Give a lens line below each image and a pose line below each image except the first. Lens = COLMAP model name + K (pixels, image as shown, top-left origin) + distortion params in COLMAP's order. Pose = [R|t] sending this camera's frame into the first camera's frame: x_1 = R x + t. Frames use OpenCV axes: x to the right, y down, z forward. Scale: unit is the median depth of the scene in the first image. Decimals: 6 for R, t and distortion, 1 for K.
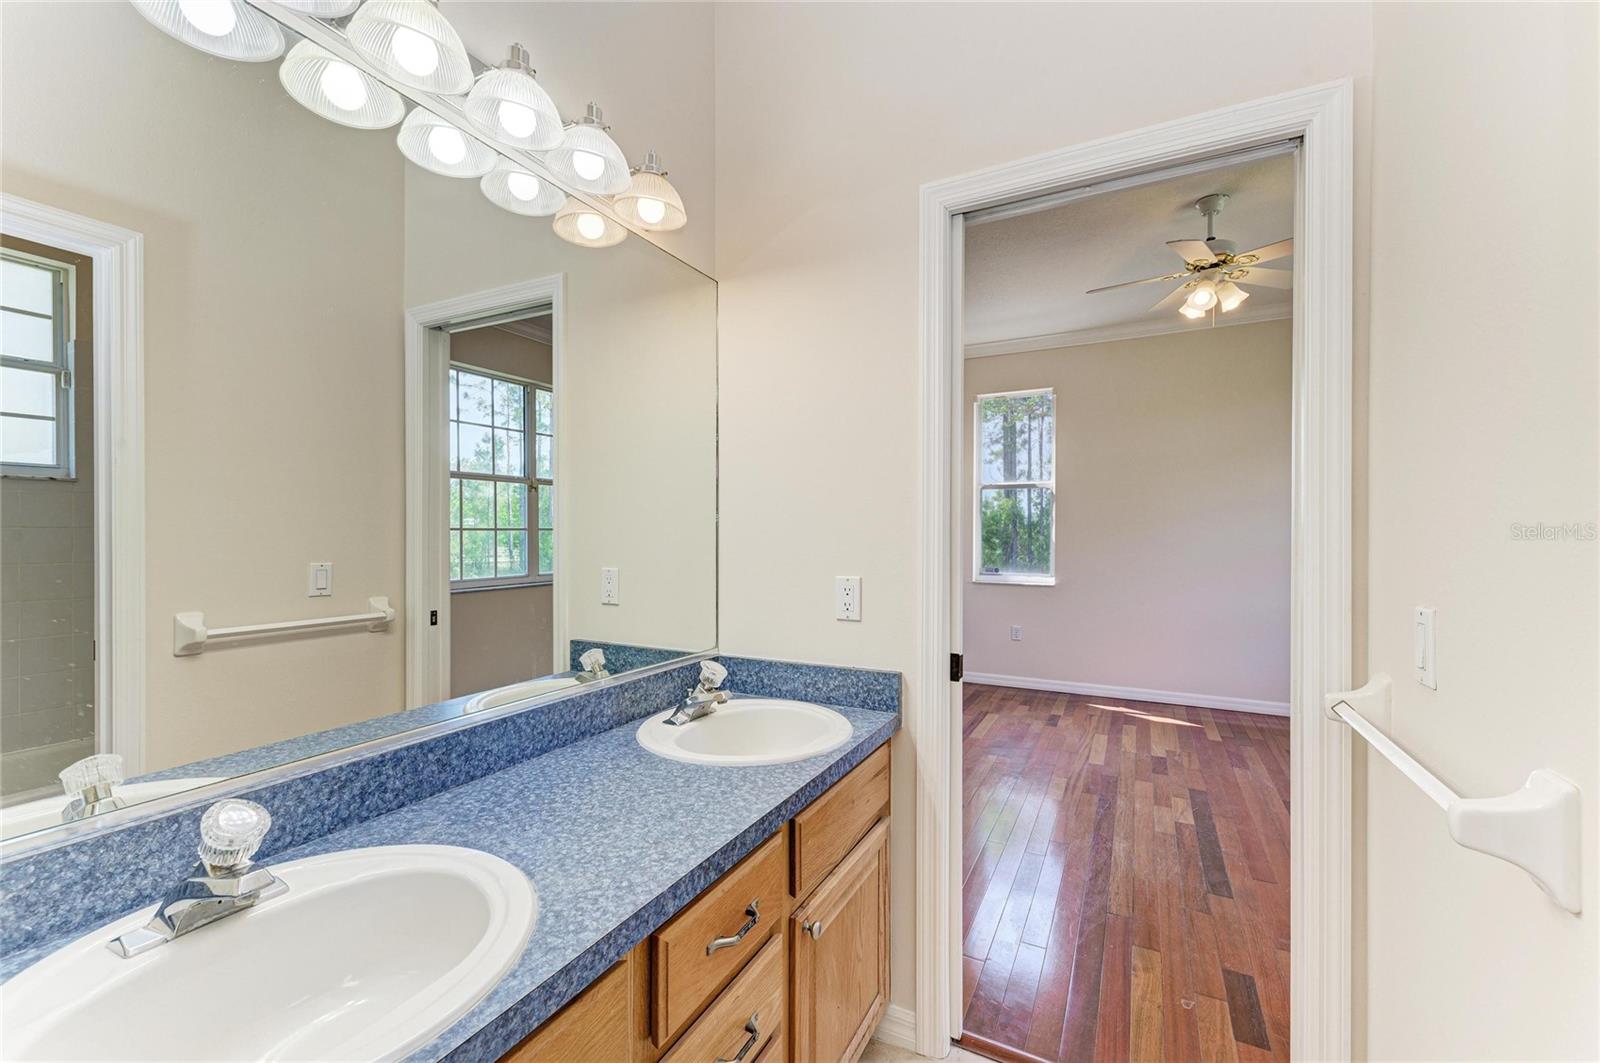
lens RADIAL K [[661.5, 0, 793.2], [0, 661.5, 532.0], [0, 0, 1]] dist [0.000491, 0.000039]
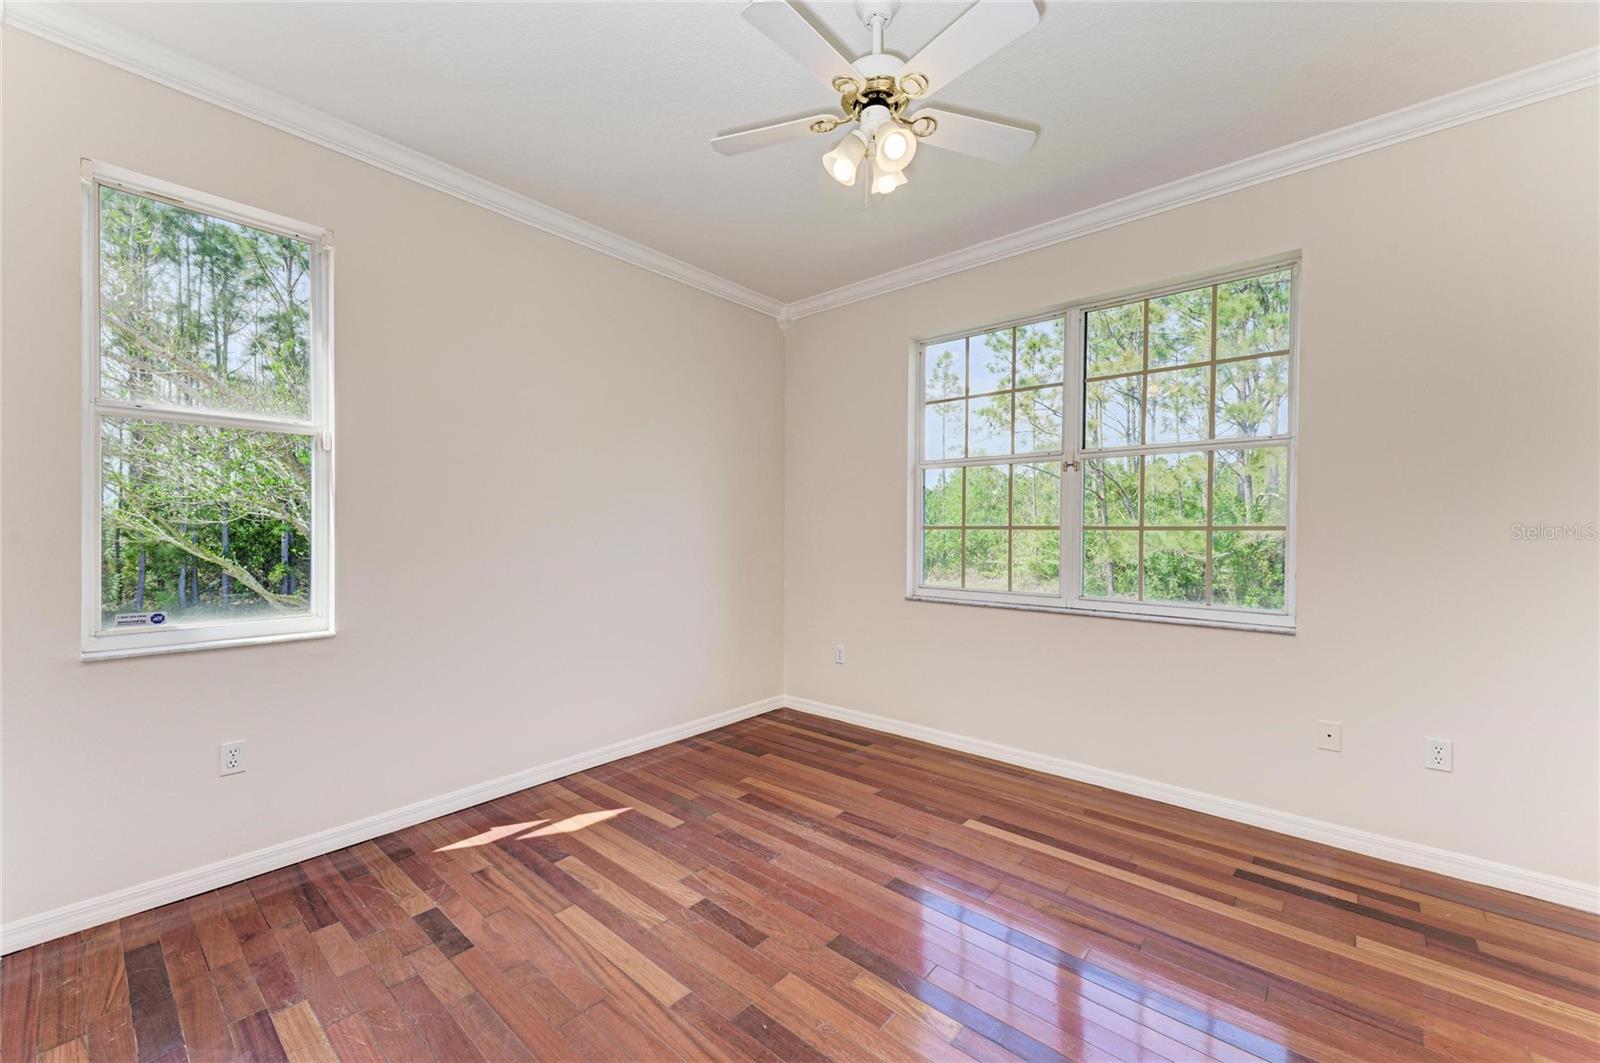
lens RADIAL K [[626.3, 0, 803.1], [0, 626.3, 528.9], [0, 0, 1]] dist [0.001744, 0.000284]
pose [[0.220552, -0.003683, 0.975368, 0.021714], [-0.001473, 0.999990, 0.004109, -0.001825], [-0.975374, -0.002343, 0.220544, 0.776219]]
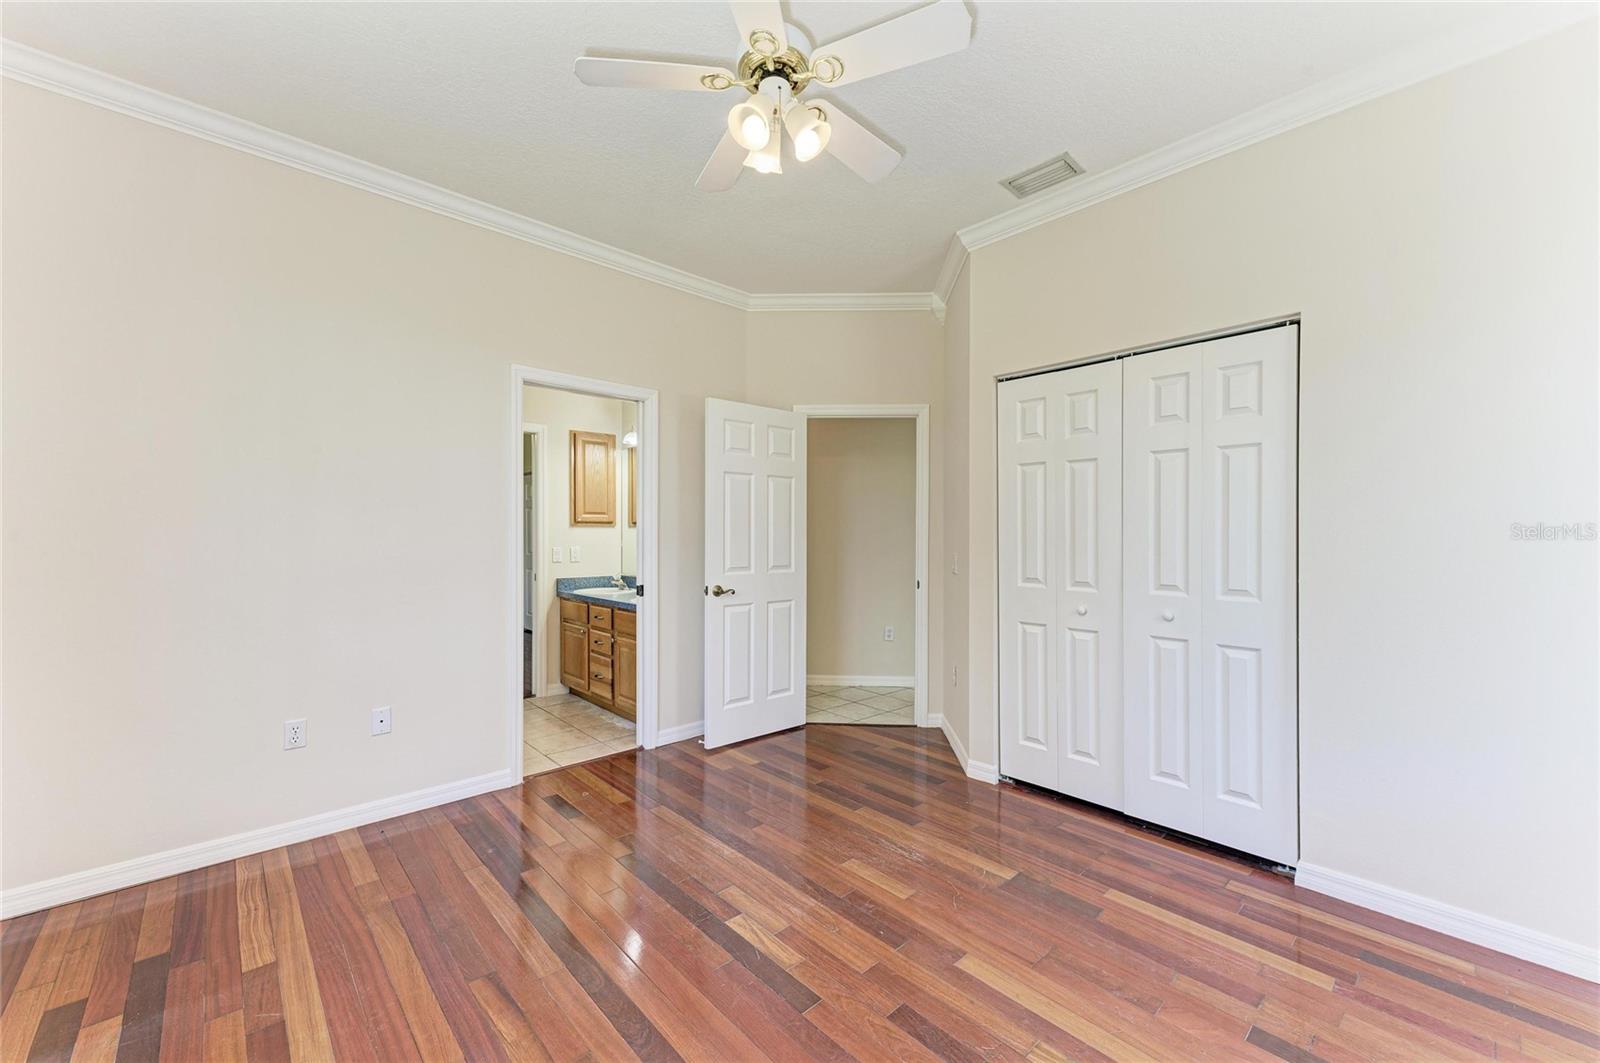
lens RADIAL K [[626.3, 0, 803.1], [0, 626.3, 528.9], [0, 0, 1]] dist [0.001744, 0.000284]
pose [[-0.331591, 0.000373, -0.943423, 0.946810], [-0.004440, 0.999988, 0.001956, -0.002497], [0.943413, 0.004837, -0.331585, 1.004364]]
